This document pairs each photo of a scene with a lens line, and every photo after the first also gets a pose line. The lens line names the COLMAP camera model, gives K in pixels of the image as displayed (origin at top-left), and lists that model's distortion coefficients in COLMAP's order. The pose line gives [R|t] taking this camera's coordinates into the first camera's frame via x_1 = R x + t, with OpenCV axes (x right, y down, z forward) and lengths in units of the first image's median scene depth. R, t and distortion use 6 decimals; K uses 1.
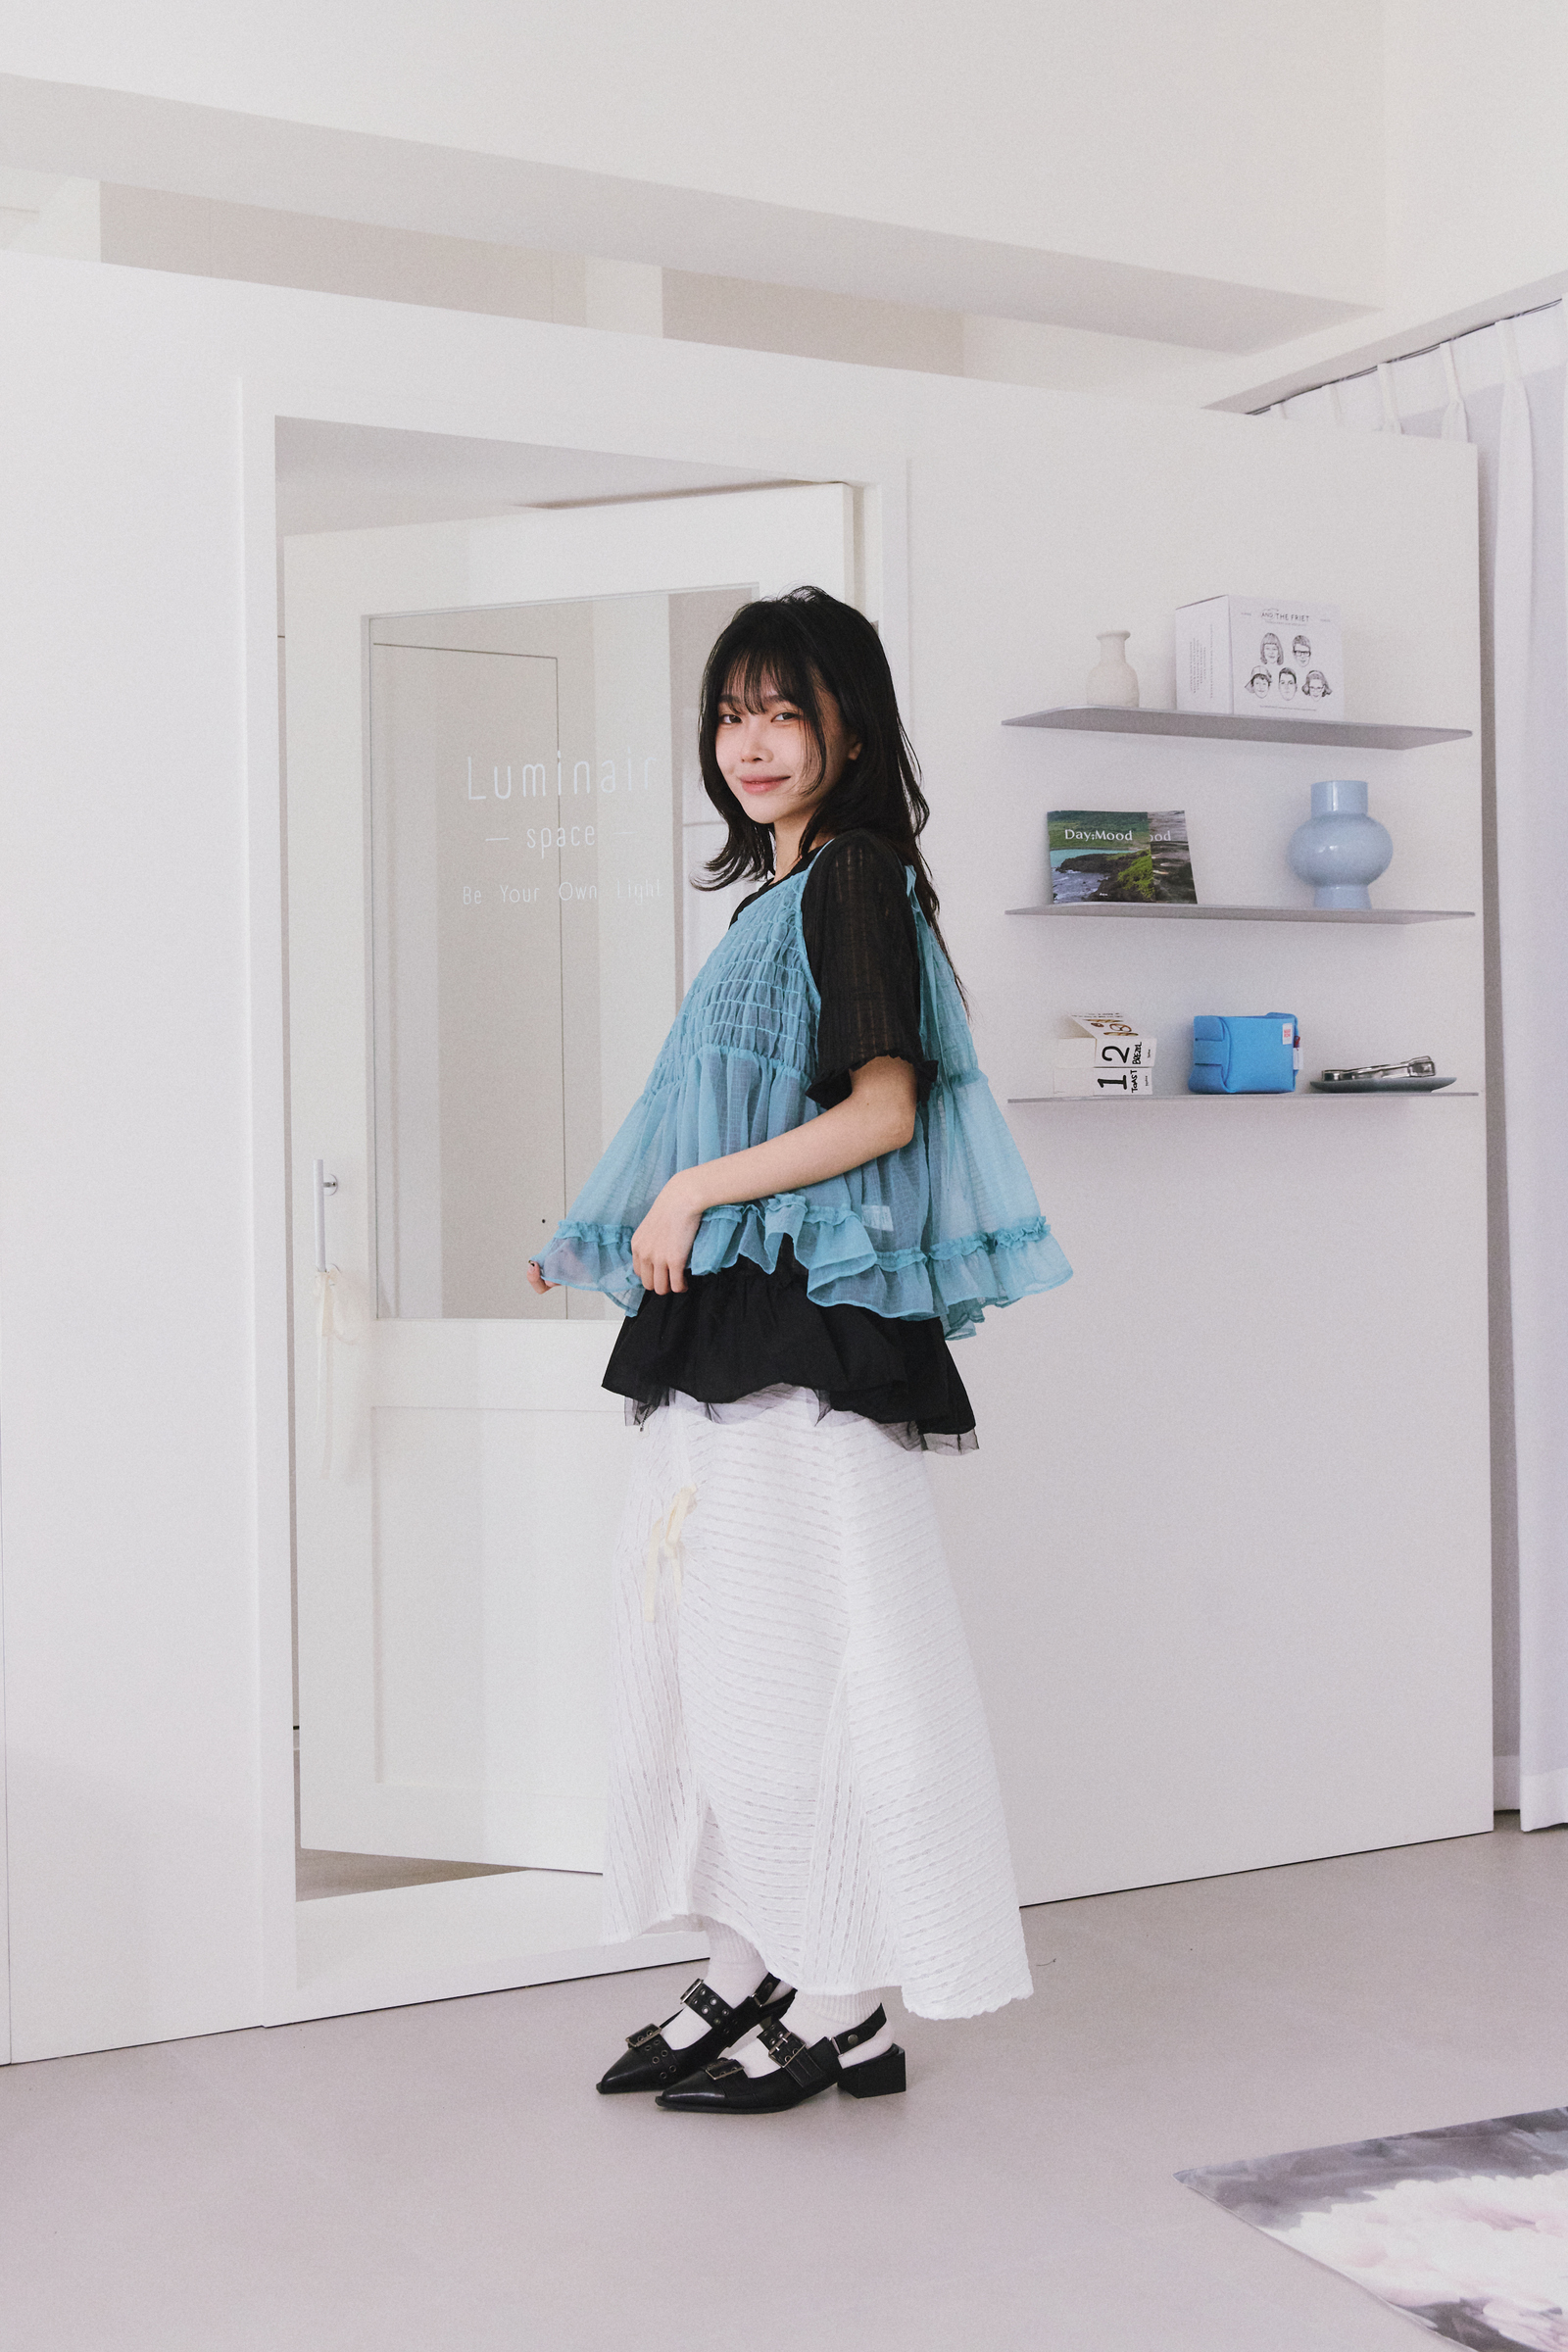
lens RADIAL K [[2597.2, 0, 784.0], [0, 2597.2, 1176.0], [0, 0, 1]] dist [0.005817, -0.000208]
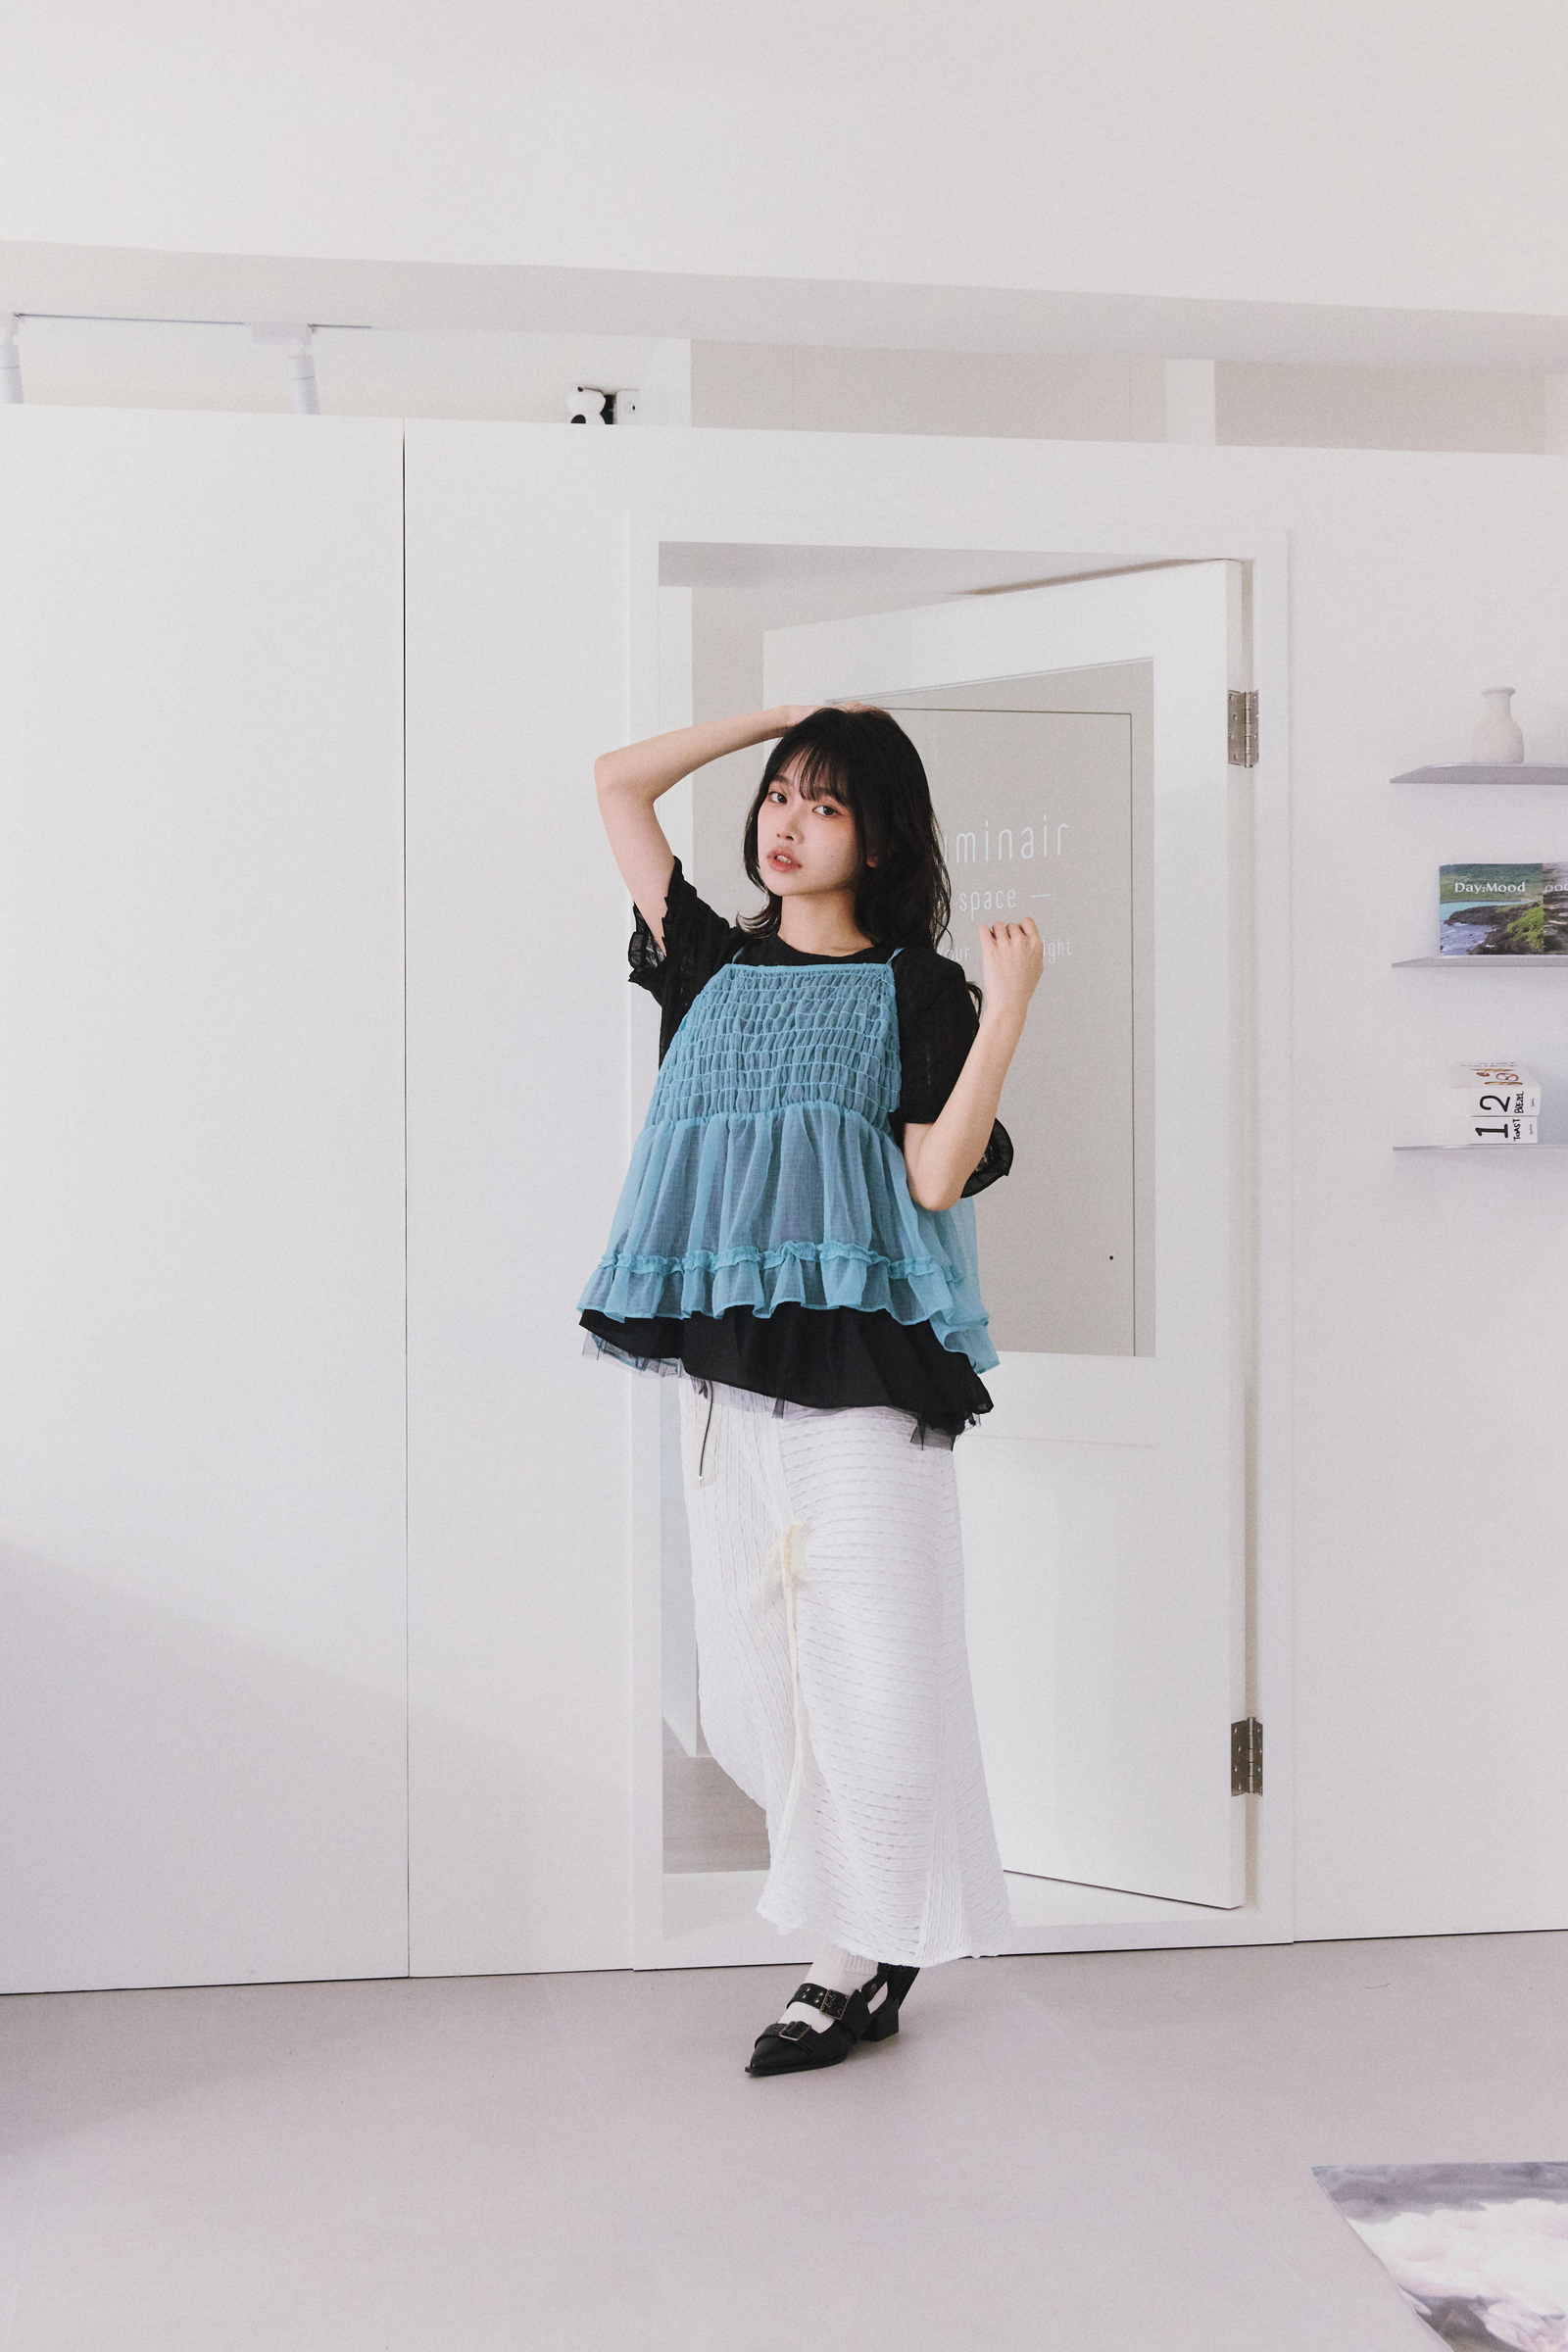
lens RADIAL K [[2597.2, 0, 784.0], [0, 2597.2, 1176.0], [0, 0, 1]] dist [0.005817, -0.000208]
pose [[0.957849, 0.006948, -0.287189, 0.152409], [-0.009856, 0.999914, -0.008683, -0.006847], [0.287103, 0.011147, 0.957835, -0.053644]]
